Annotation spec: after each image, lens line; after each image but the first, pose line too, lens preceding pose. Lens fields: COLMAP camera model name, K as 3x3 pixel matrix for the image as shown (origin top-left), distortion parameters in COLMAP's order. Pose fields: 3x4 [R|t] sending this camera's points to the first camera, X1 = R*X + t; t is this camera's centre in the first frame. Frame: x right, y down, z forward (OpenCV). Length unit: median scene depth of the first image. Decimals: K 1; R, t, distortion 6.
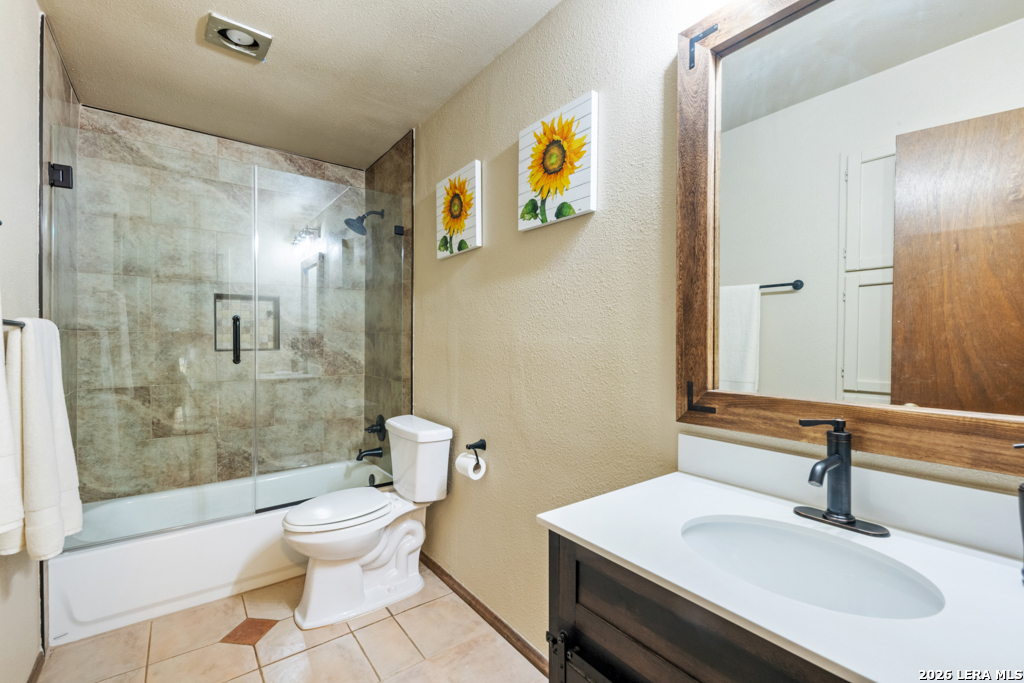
lens RADIAL K [[423.1, 0, 513.2], [0, 423.1, 340.9], [0, 0, 1]] dist [0.000842, 0.000028]
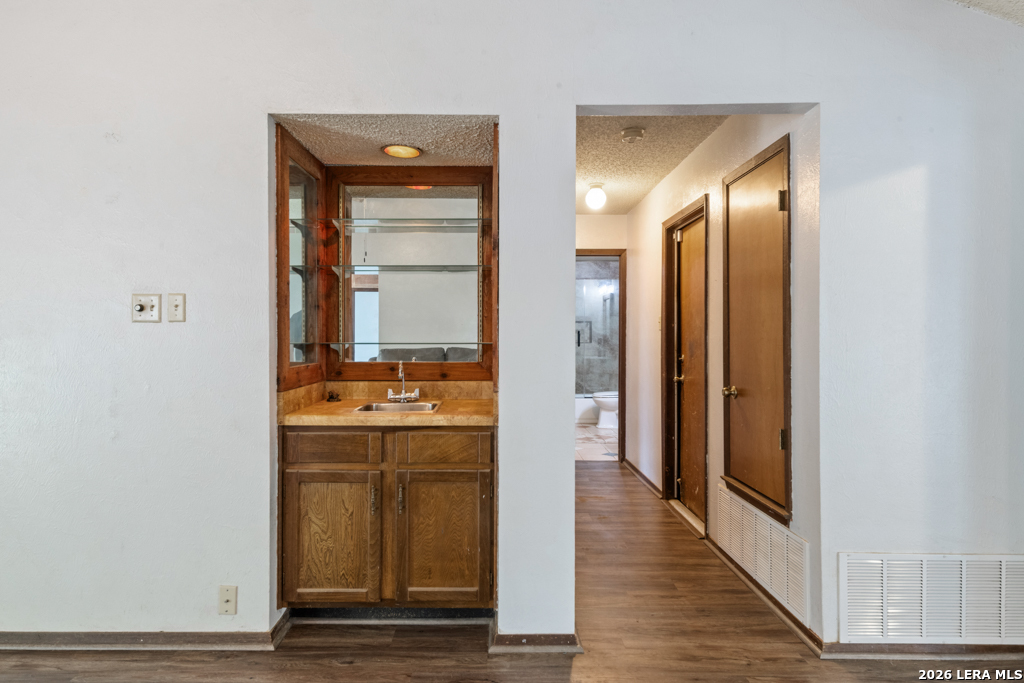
lens RADIAL K [[590.5, 0, 511.9], [0, 590.5, 338.6], [0, 0, 1]] dist [-0.001212, -0.000042]
pose [[0.800478, -0.001089, -0.599362, 1.048179], [-0.001585, 0.999991, -0.003933, 0.010138], [0.599361, 0.004098, 0.800469, -1.874221]]
